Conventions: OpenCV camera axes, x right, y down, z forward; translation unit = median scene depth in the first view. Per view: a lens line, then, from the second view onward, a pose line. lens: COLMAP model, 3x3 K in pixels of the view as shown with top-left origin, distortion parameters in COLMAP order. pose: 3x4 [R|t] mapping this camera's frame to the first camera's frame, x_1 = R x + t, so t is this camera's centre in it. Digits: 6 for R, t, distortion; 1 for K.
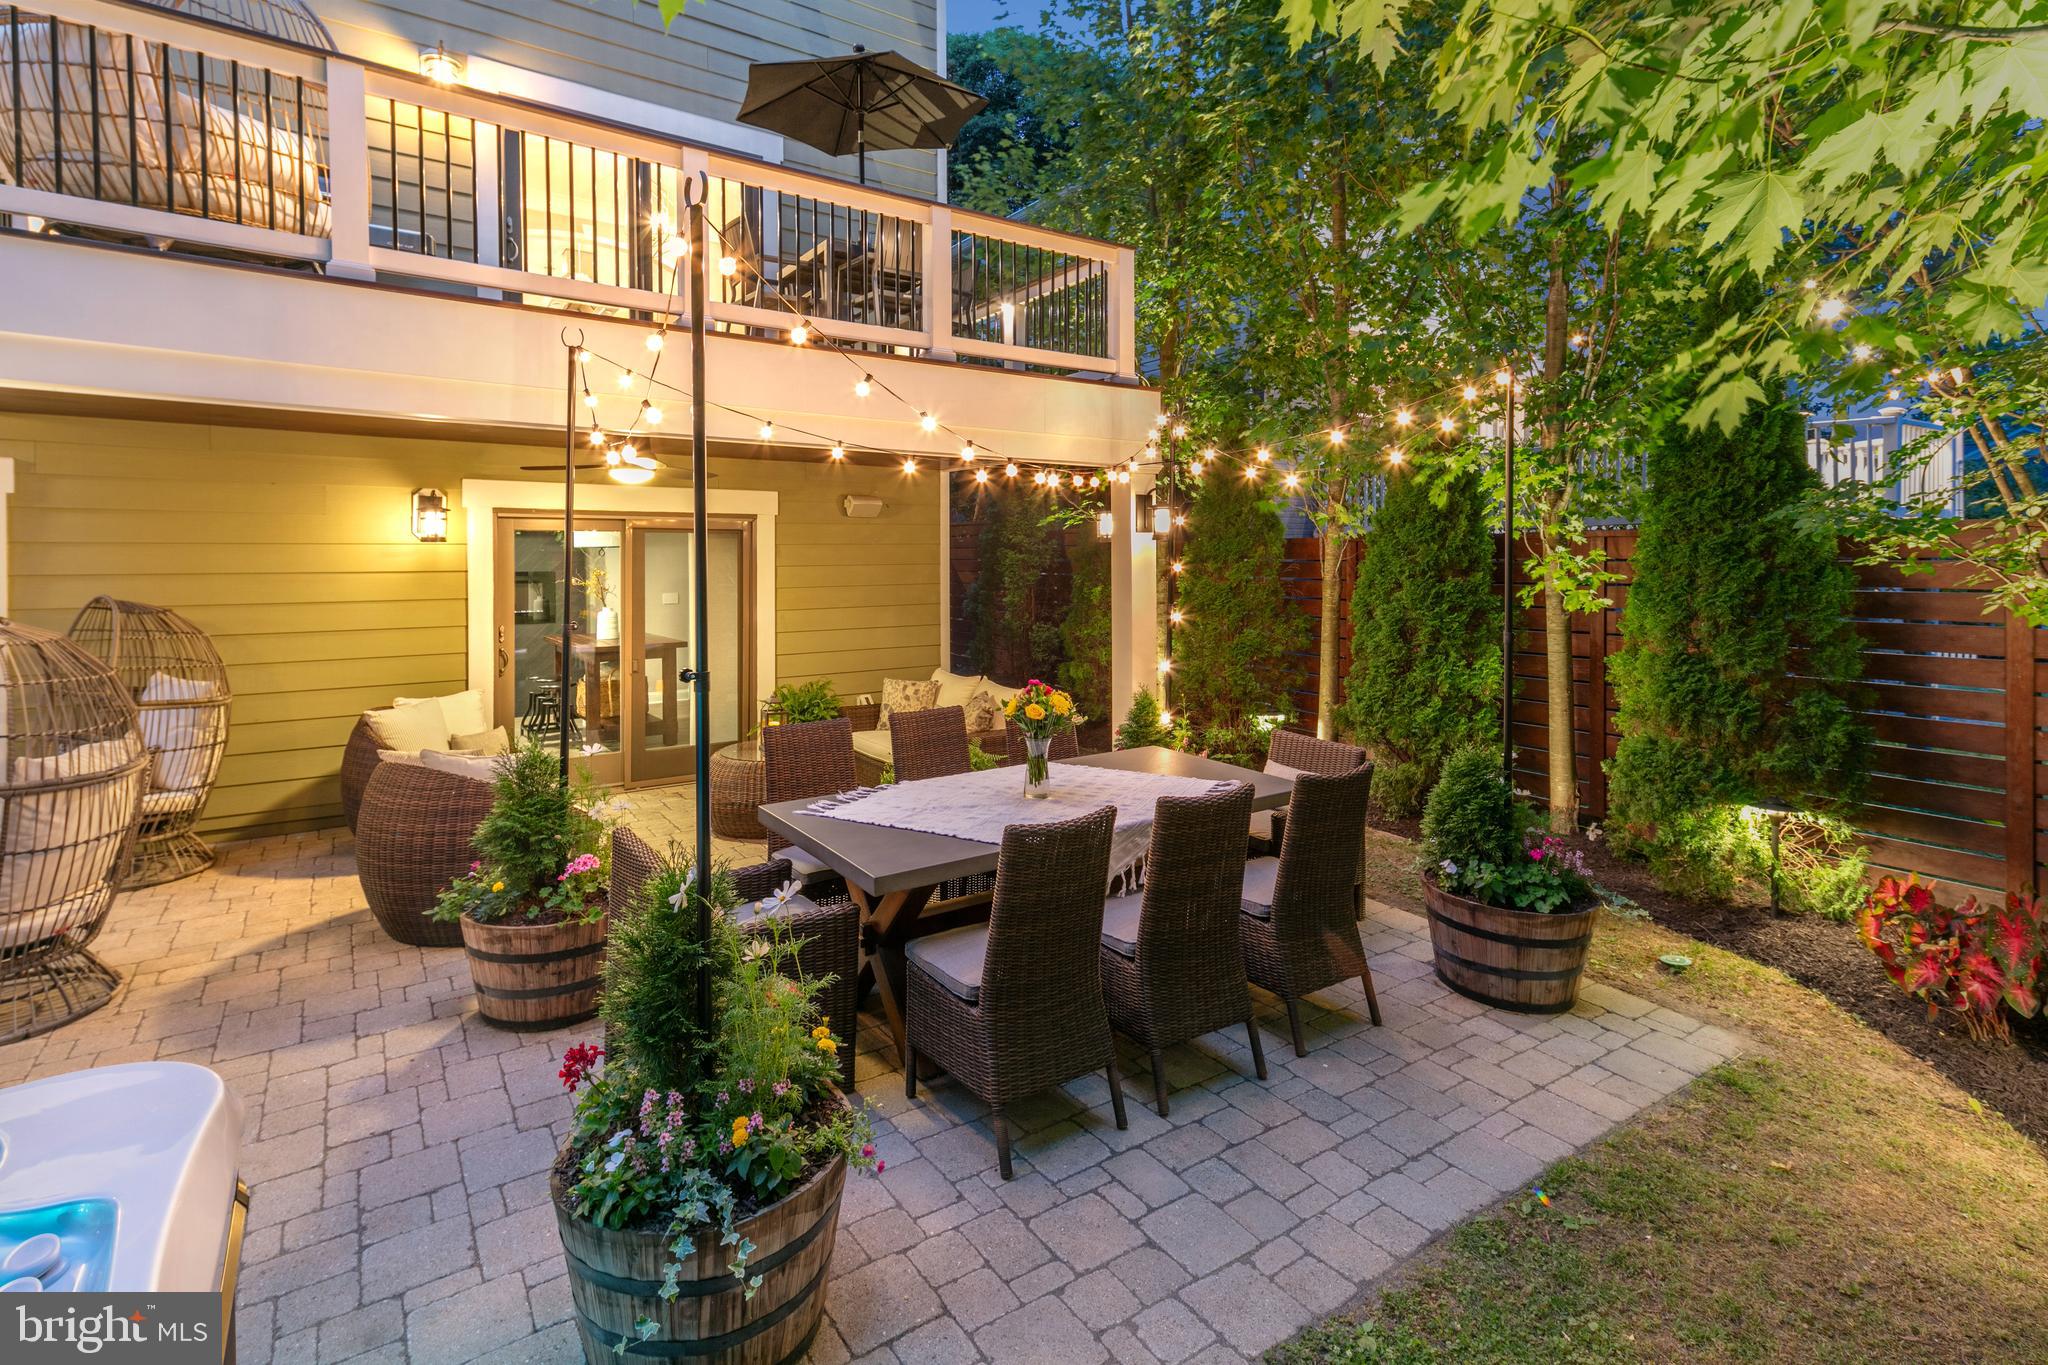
lens RADIAL K [[964.5, 0, 1024.7], [0, 964.5, 558.9], [0, 0, 1]] dist [-0.060046, 0.081654]
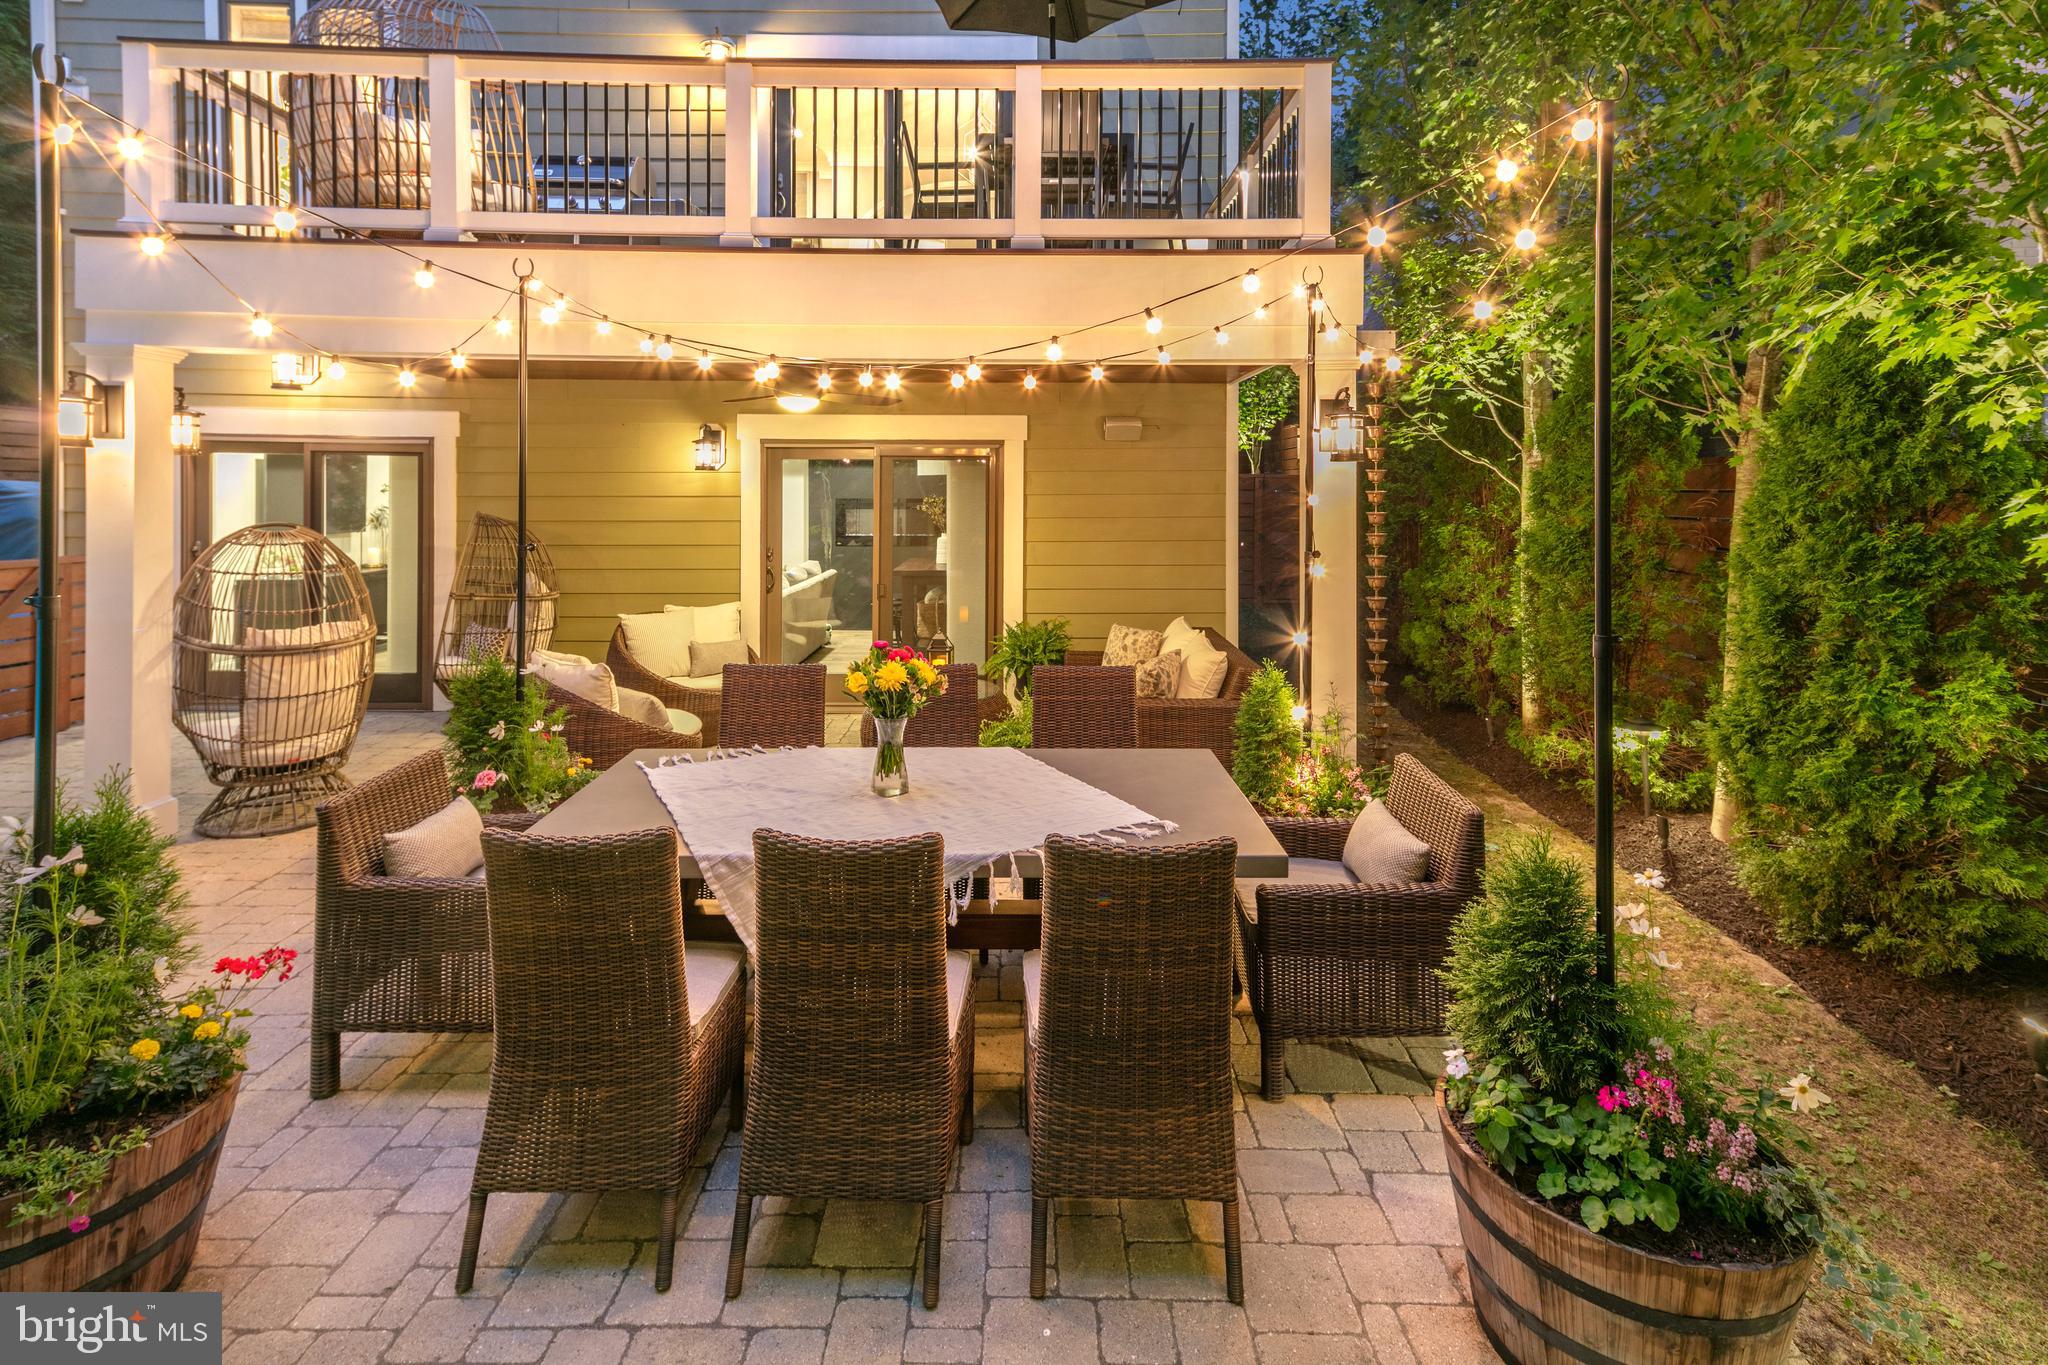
lens RADIAL K [[986.9, 0, 1025.9], [0, 986.9, 481.7], [0, 0, 1]] dist [0.013813, -0.000053]
pose [[0.830633, 0.000525, -0.556819, 0.361423], [-0.004965, 0.999967, -0.006463, 0.001987], [0.556798, 0.008133, 0.830608, 0.261869]]
